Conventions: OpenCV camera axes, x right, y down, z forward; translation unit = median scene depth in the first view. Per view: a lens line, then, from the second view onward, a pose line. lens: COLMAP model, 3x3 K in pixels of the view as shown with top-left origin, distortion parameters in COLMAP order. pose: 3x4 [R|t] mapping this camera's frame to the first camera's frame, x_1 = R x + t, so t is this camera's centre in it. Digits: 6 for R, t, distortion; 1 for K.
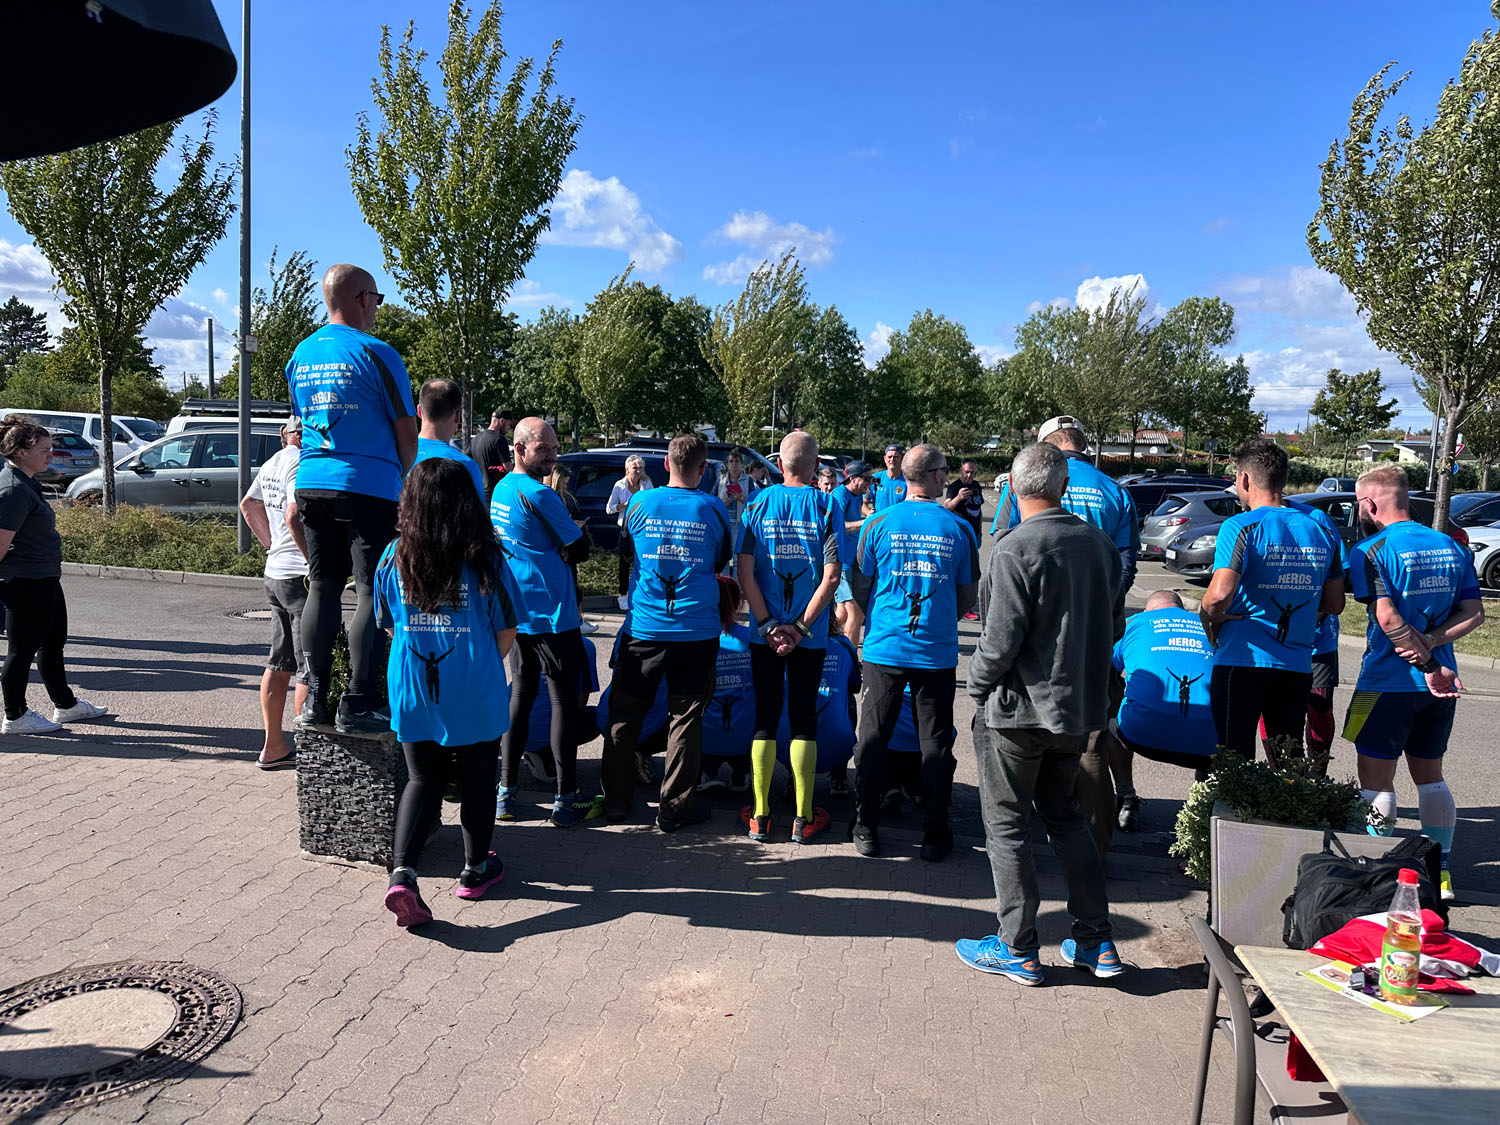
lens RADIAL K [[1103.1, 0, 751.1], [0, 1103.1, 562.9], [0, 0, 1]] dist [0.038219, -0.045262]
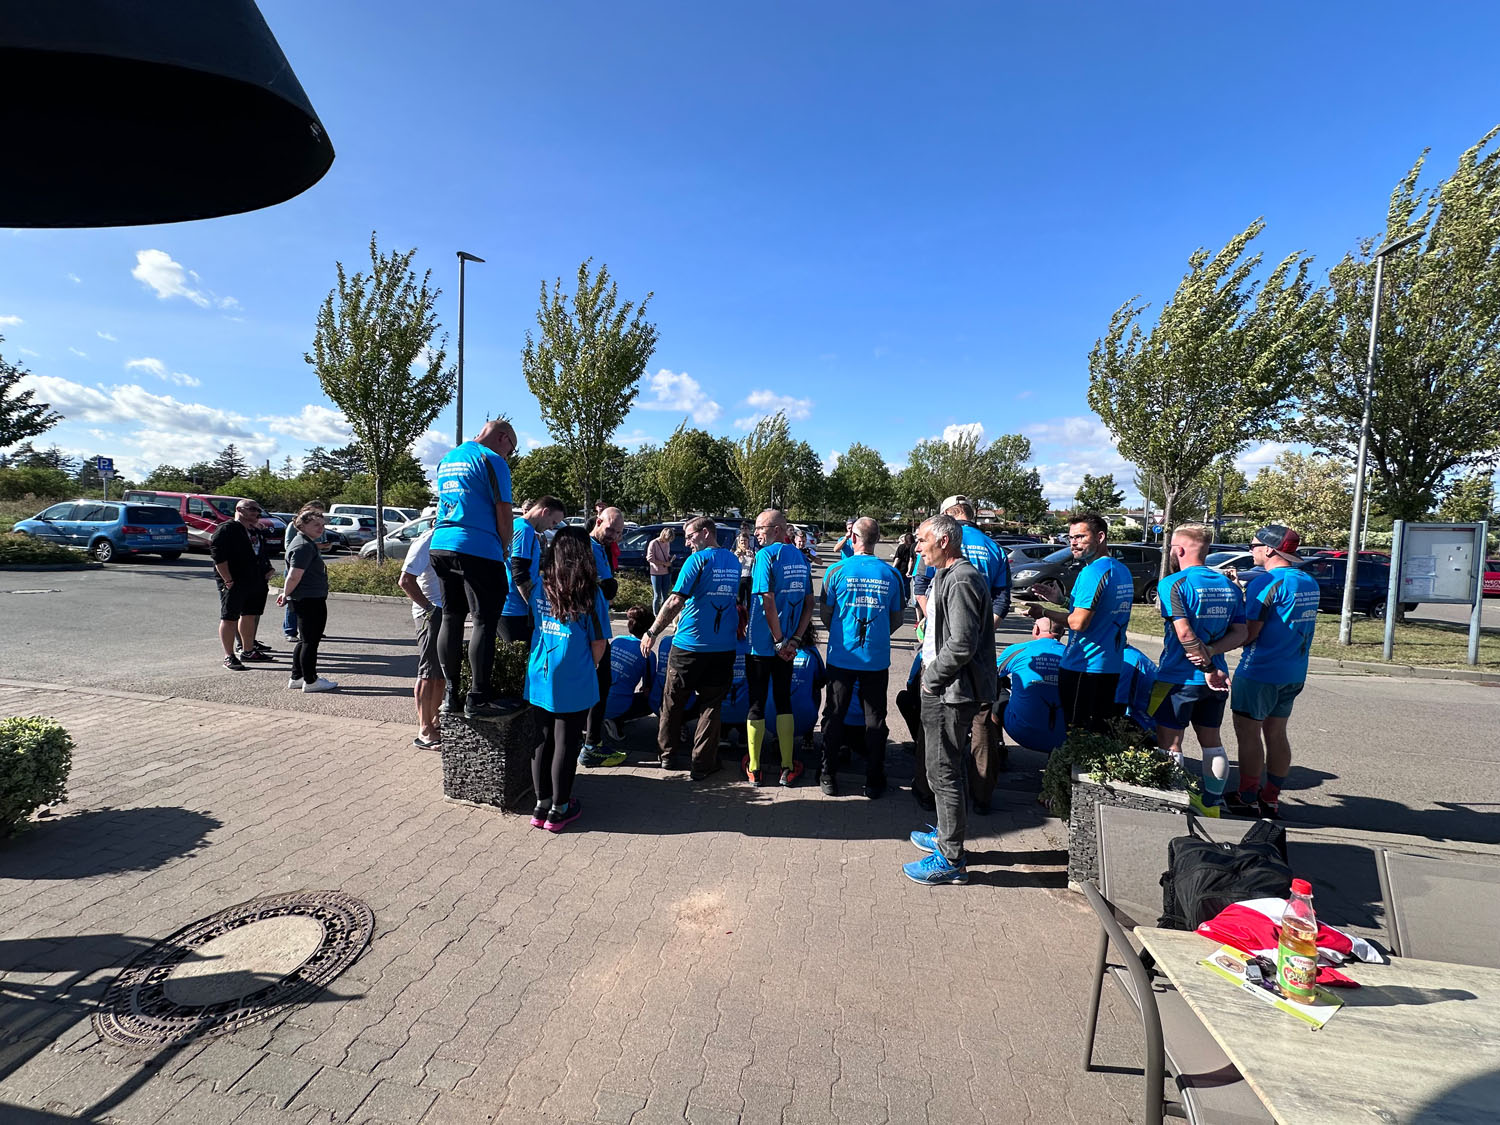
lens RADIAL K [[588.1, 0, 752.2], [0, 588.1, 565.0], [0, 0, 1]] dist [-0.000711, -0.000228]
pose [[0.999756, -0.009086, -0.020112, 0.023021], [0.008471, 0.999500, -0.030451, -0.021047], [0.020379, 0.030274, 0.999334, 0.217043]]
